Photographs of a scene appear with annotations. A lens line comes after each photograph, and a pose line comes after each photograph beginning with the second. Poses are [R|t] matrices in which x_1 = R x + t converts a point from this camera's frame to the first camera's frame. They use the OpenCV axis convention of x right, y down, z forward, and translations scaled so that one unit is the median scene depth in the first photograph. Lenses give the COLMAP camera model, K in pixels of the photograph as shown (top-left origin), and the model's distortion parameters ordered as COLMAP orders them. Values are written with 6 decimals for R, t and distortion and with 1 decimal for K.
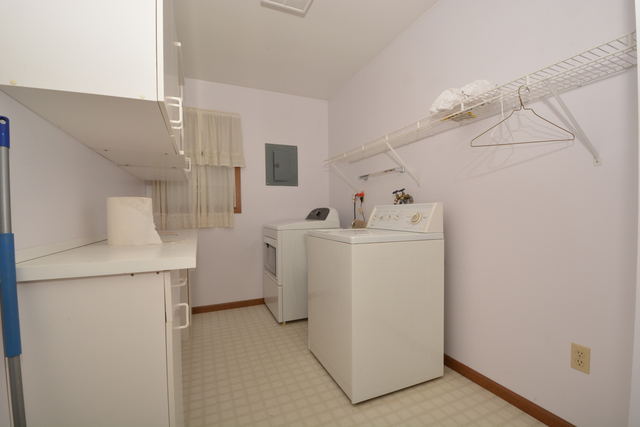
lens RADIAL K [[280.2, 0, 318.7], [0, 280.2, 215.4], [0, 0, 1]] dist [-0.007263, -0.008990]
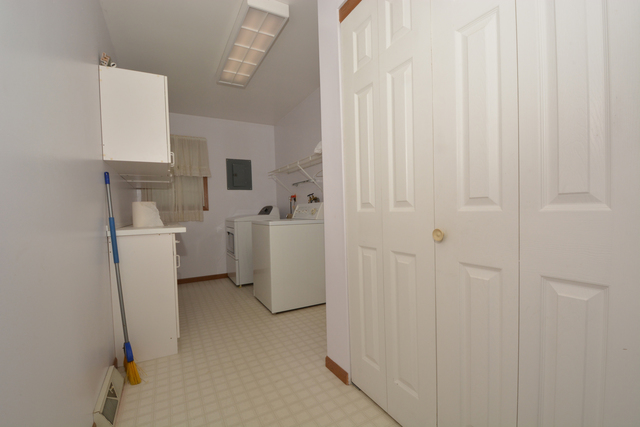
lens RADIAL K [[280.2, 0, 321.2], [0, 280.2, 215.3], [0, 0, 1]] dist [-0.007263, -0.008990]
pose [[0.994528, -0.017523, 0.102990, 0.134699], [0.016727, 0.999823, 0.008590, 0.013152], [-0.103122, -0.006821, 0.994645, -0.434358]]
